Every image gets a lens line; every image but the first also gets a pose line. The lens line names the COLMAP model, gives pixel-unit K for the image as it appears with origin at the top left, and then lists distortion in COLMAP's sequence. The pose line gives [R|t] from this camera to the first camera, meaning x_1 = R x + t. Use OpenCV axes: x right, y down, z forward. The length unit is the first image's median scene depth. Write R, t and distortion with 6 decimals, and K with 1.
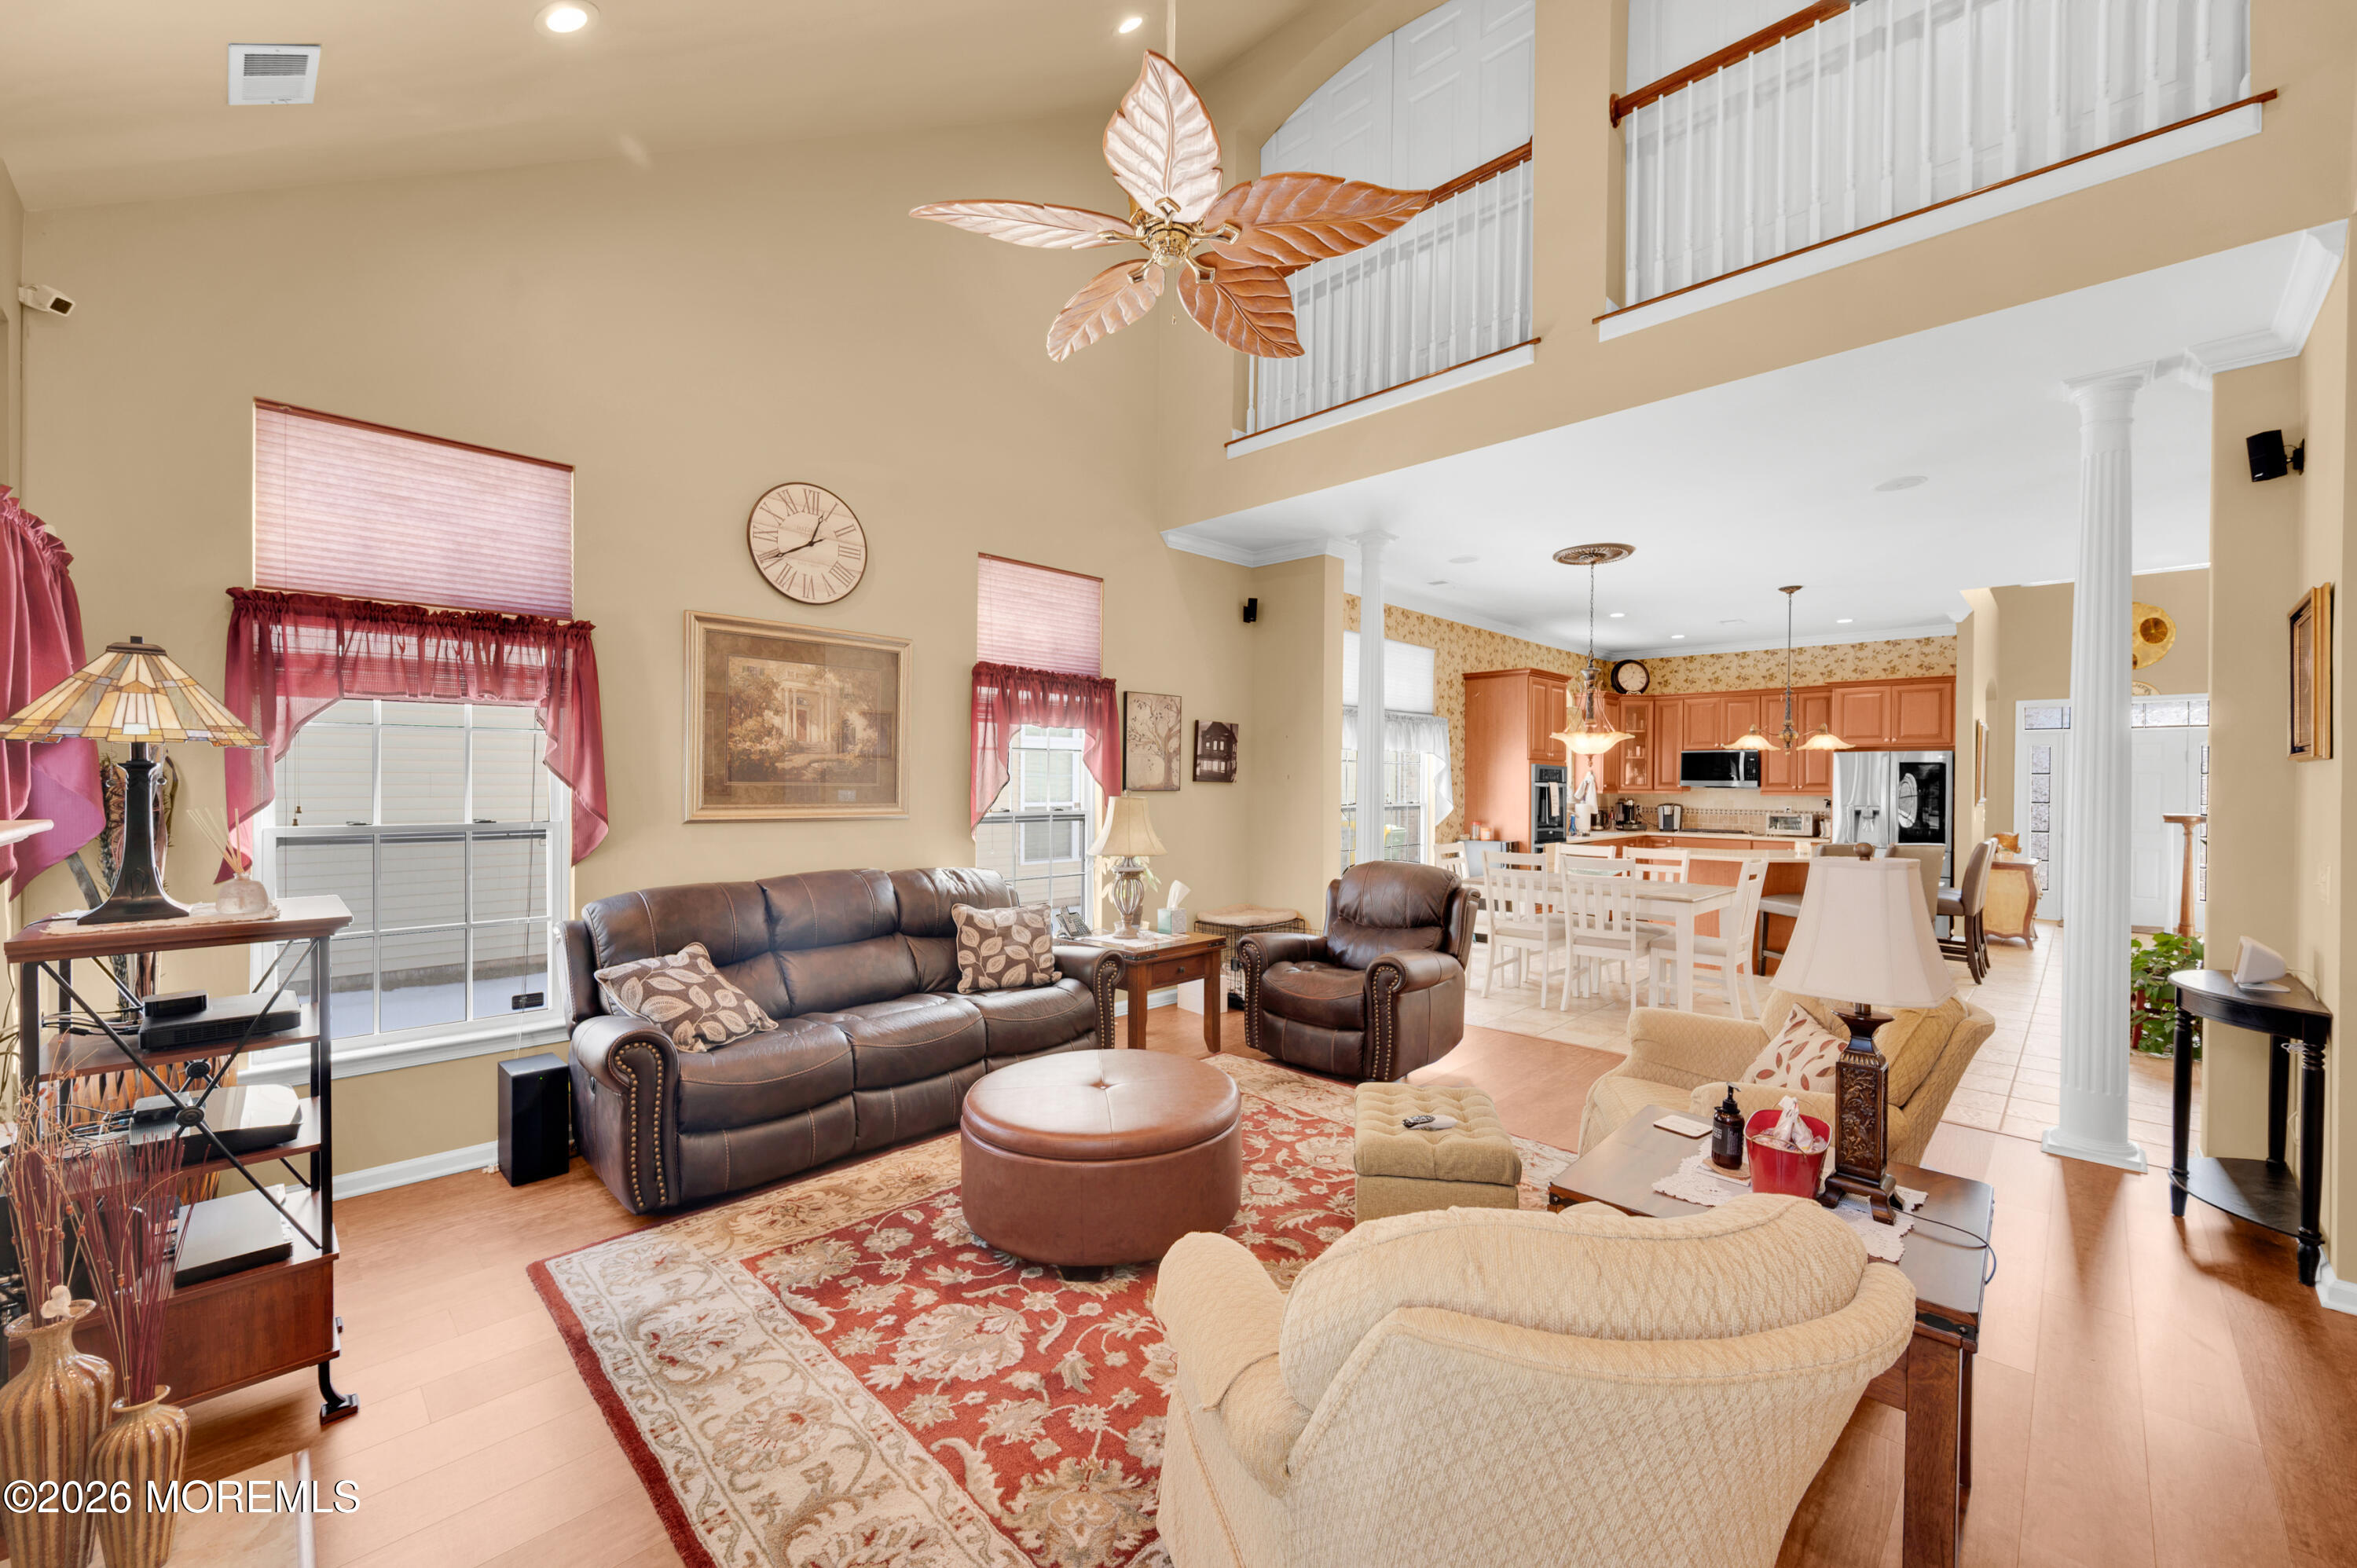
lens RADIAL K [[933.3, 0, 1168.7], [0, 933.3, 789.7], [0, 0, 1]] dist [-0.002677, 0.000504]
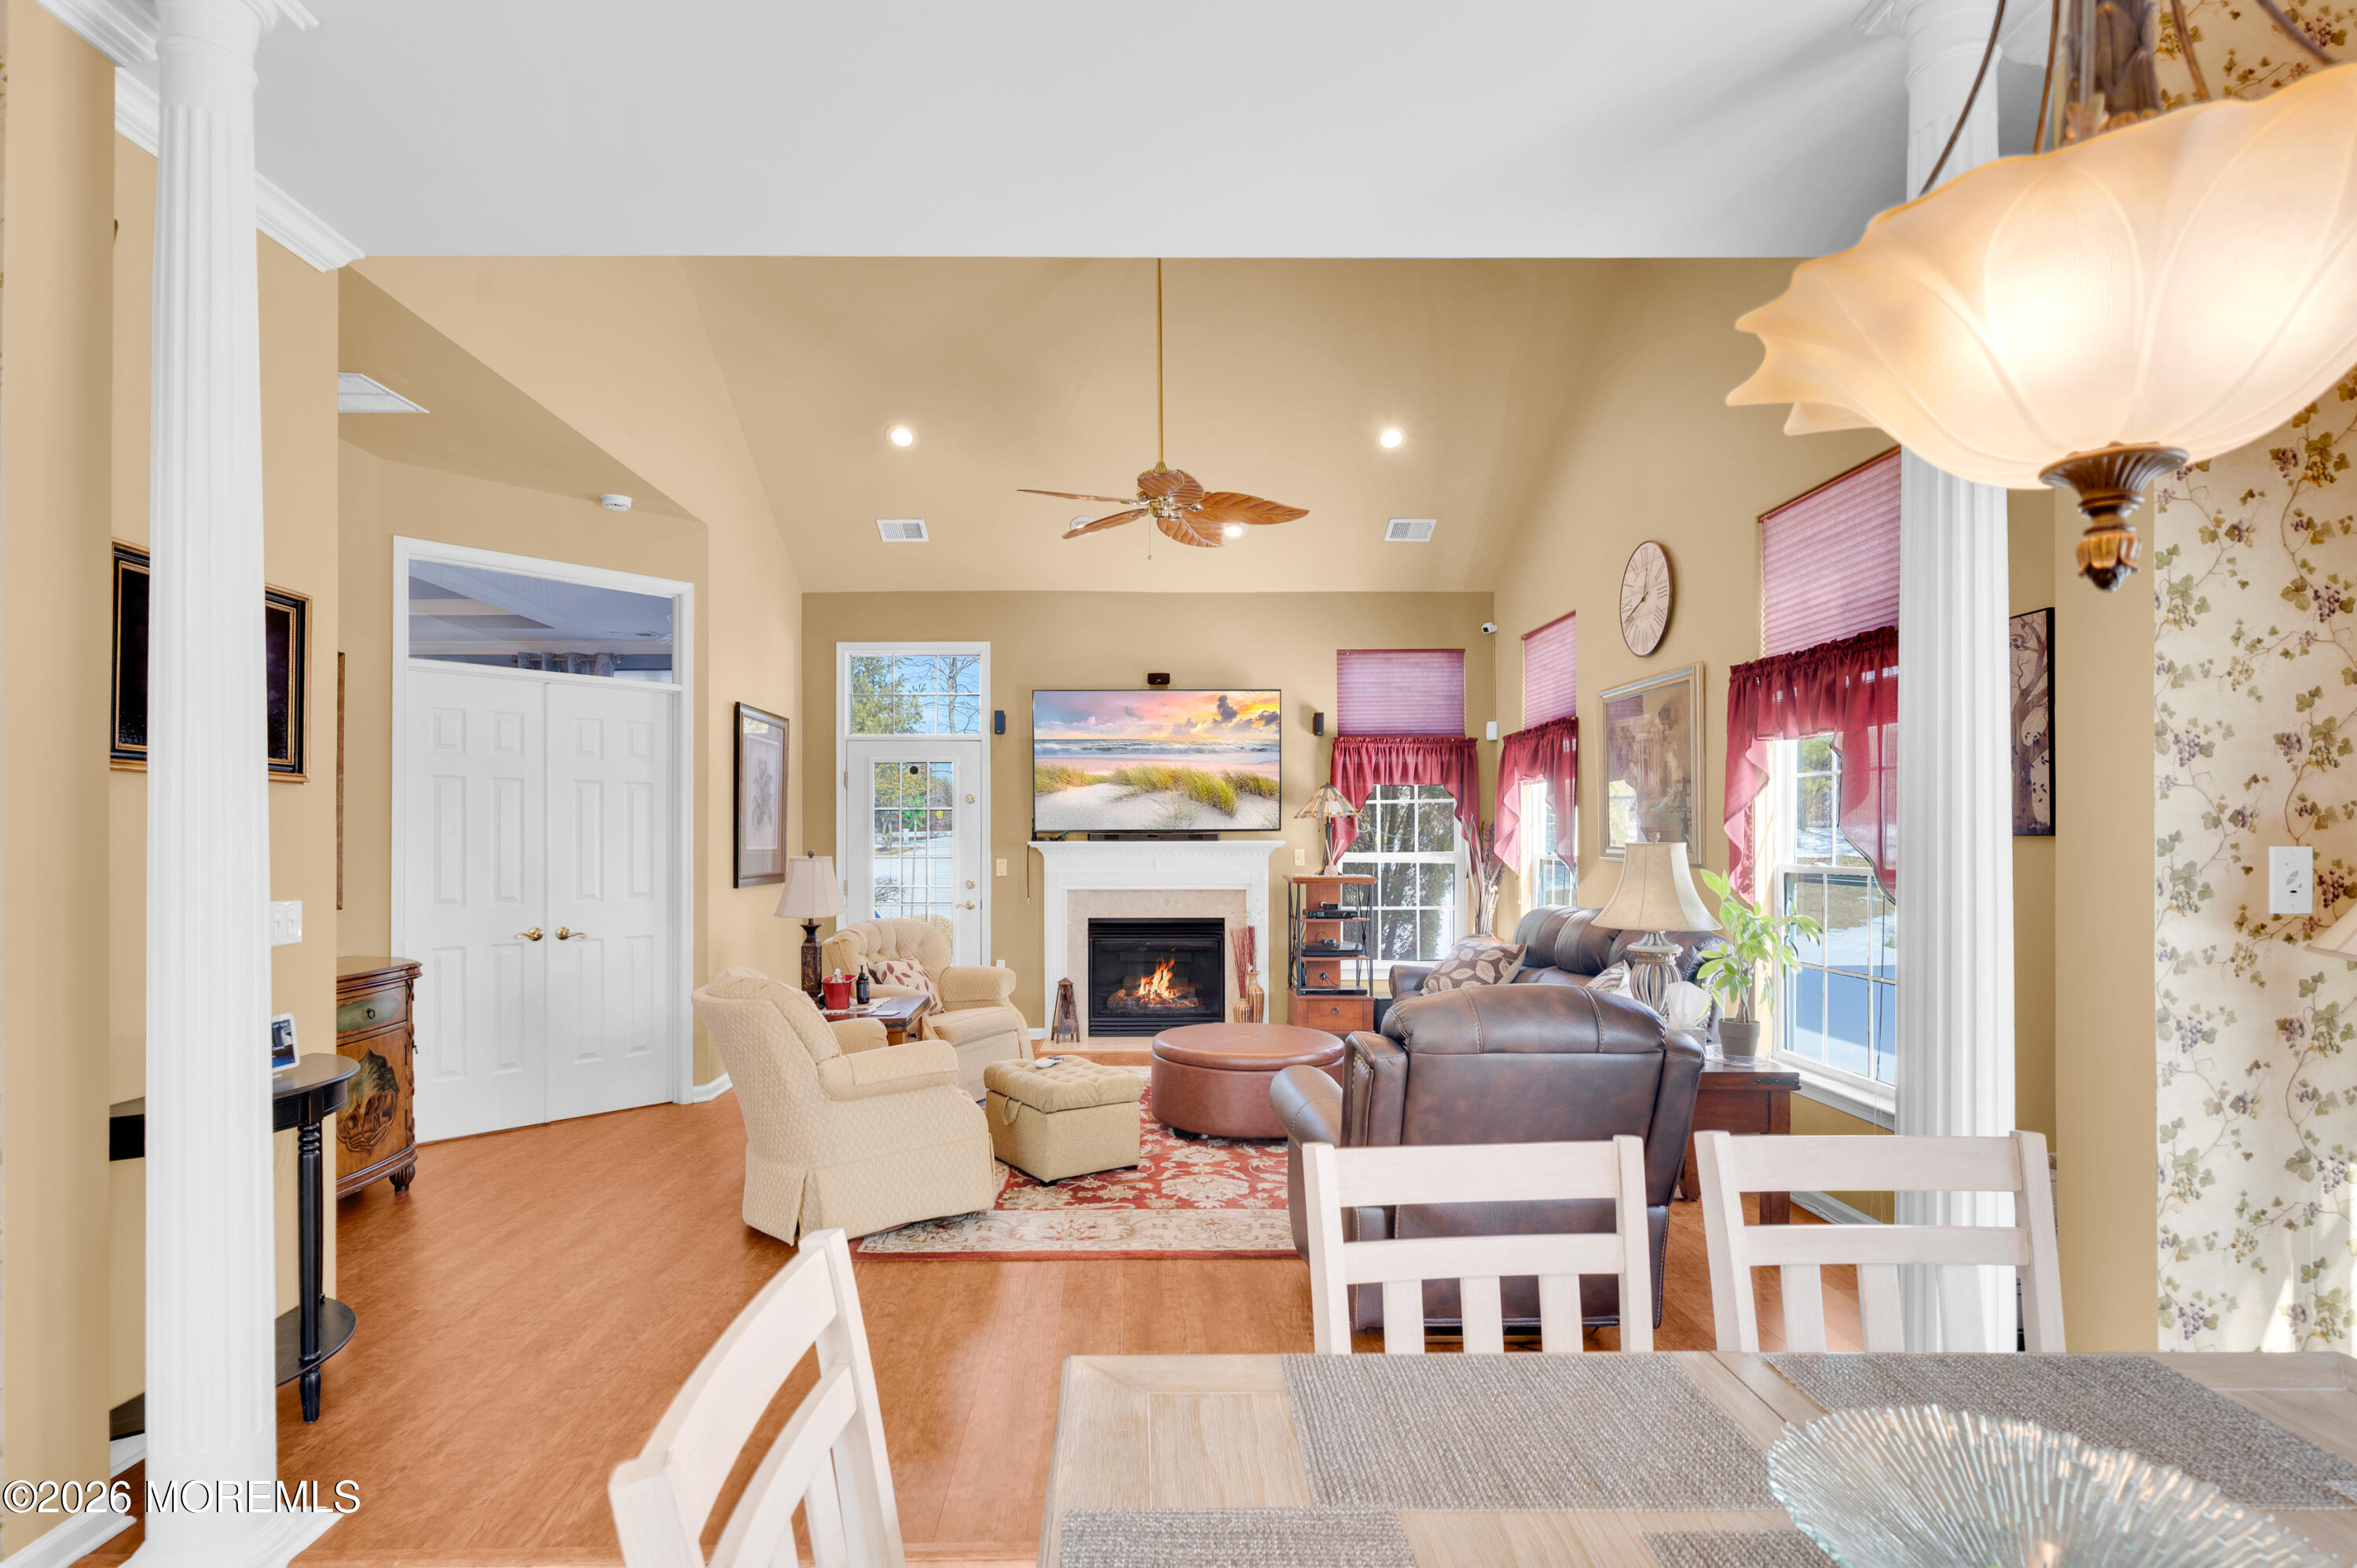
lens RADIAL K [[1143.1, 0, 1141.0], [0, 1143.1, 828.9], [0, 0, 1]] dist [-0.005616, 0.003975]
pose [[-0.699286, -0.010470, -0.714766, 0.658680], [-0.008782, 0.999943, -0.006055, 0.005306], [0.714788, 0.002043, -0.699338, 1.063424]]
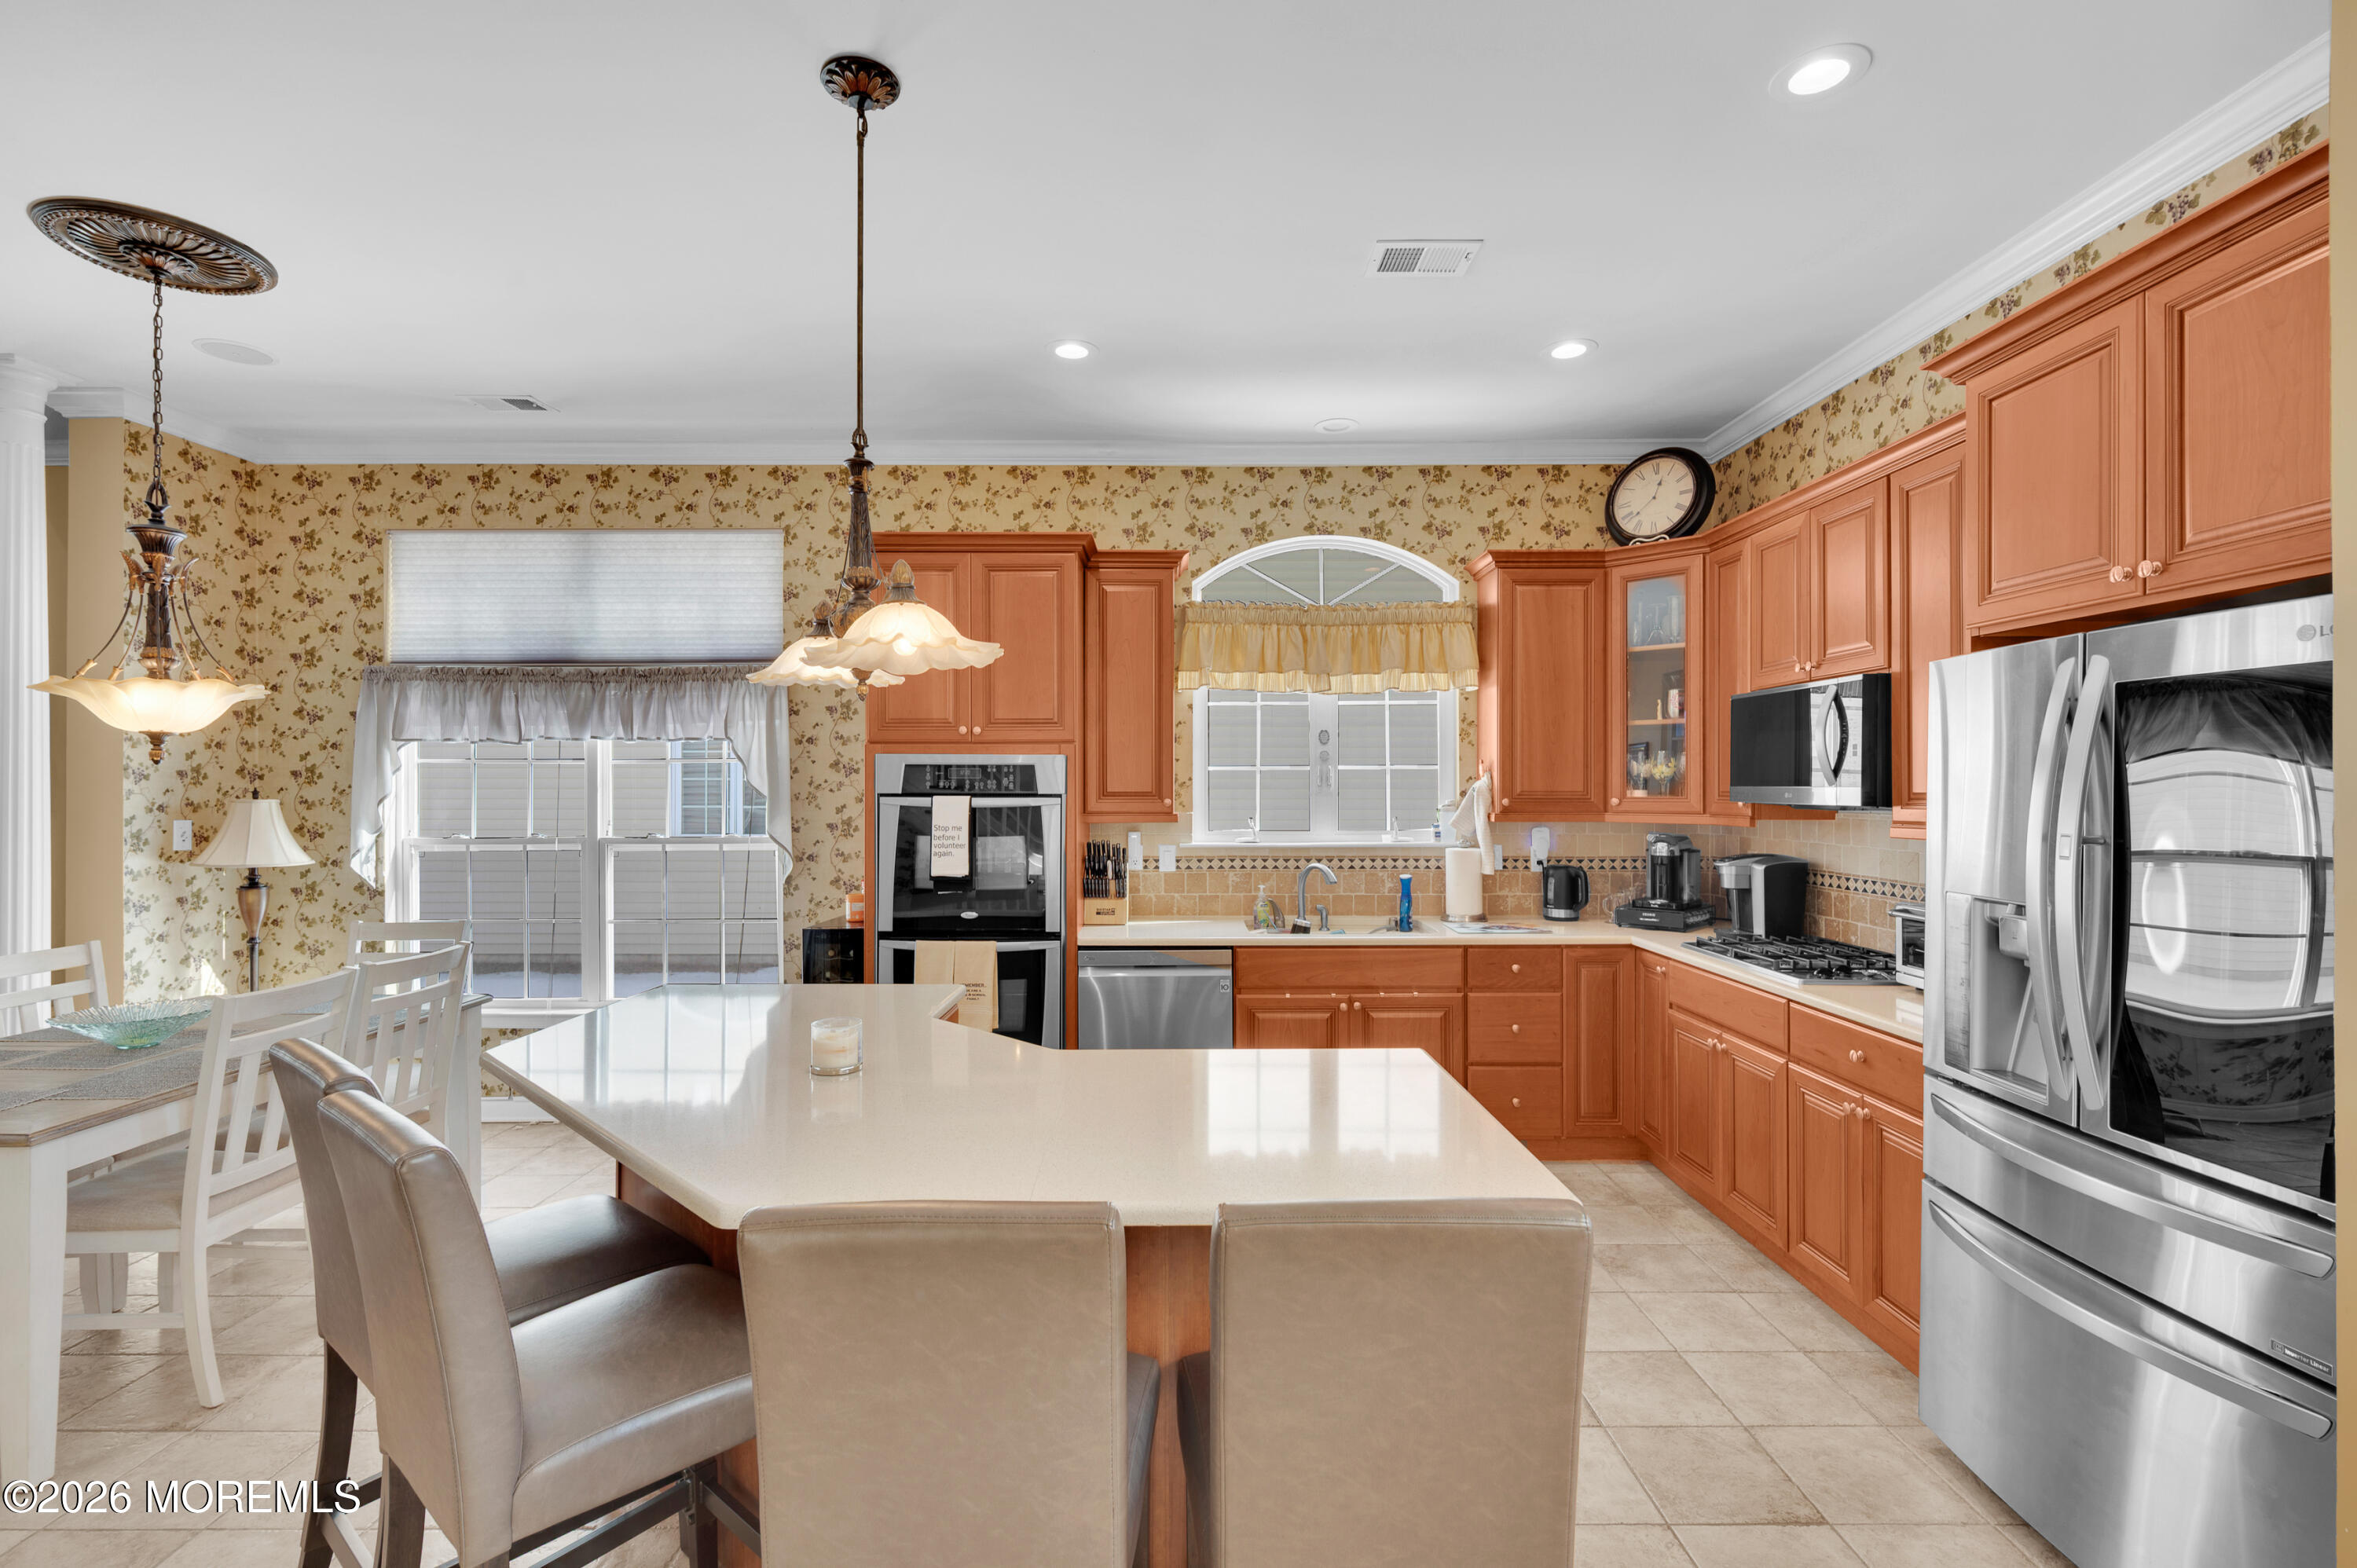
lens RADIAL K [[1068.3, 0, 1178.3], [0, 1068.3, 782.3], [0, 0, 1]] dist [0.000973, -0.002204]
pose [[0.709417, -0.010459, -0.704711, 1.162606], [0.000450, 0.999896, -0.014387, -0.009737], [0.704789, 0.009889, 0.709348, 1.032366]]
